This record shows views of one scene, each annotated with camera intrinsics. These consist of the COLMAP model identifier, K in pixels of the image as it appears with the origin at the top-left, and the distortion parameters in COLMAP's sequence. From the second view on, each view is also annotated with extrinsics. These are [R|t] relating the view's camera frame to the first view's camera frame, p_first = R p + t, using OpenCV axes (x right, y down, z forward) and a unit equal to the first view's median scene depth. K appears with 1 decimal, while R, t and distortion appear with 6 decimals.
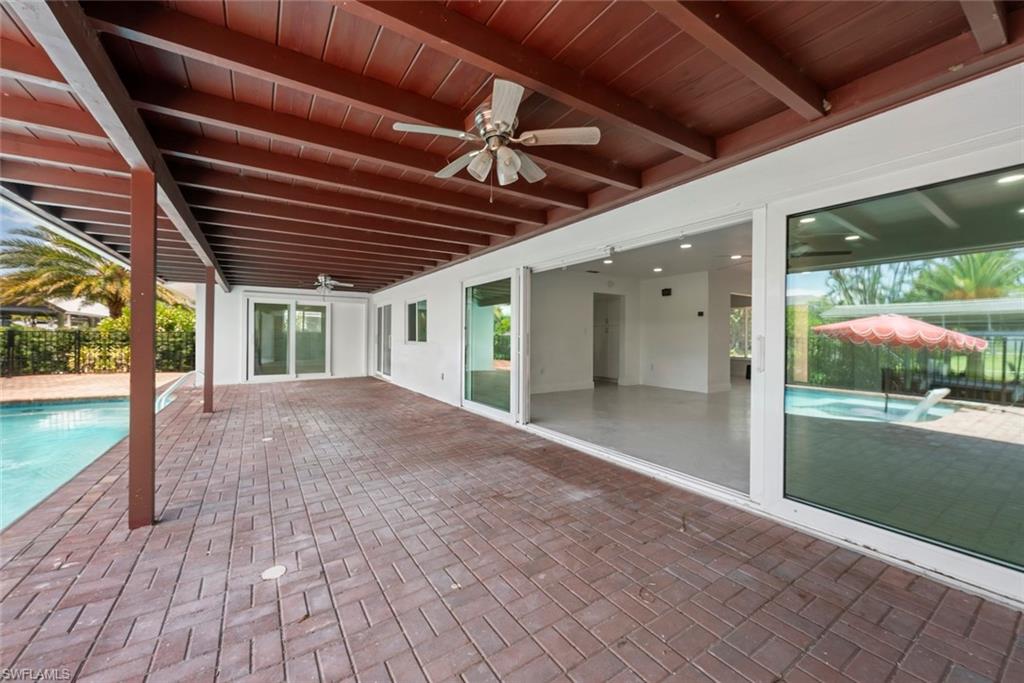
lens RADIAL K [[384.4, 0, 512.8], [0, 384.4, 339.2], [0, 0, 1]] dist [-0.003186, -0.000206]
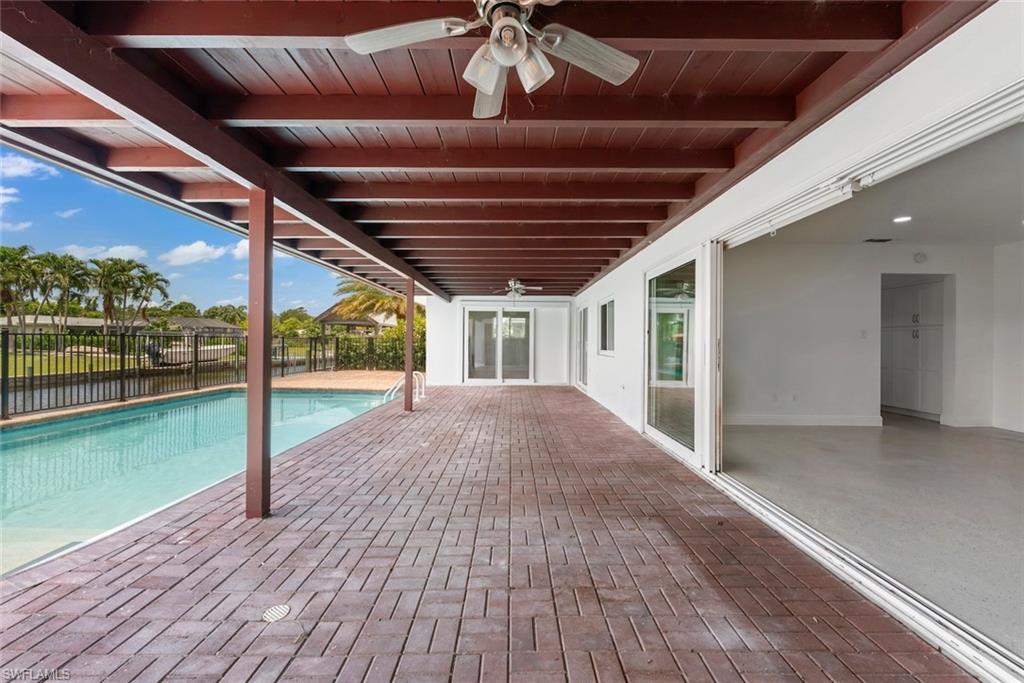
lens RADIAL K [[414.3, 0, 514.8], [0, 414.3, 342.5], [0, 0, 1]] dist [0.000465, -0.000792]
pose [[0.839861, 0.002884, -0.542794, 0.074093], [-0.006921, 0.999961, -0.005395, -0.001210], [0.542757, 0.008288, 0.839849, 0.107527]]
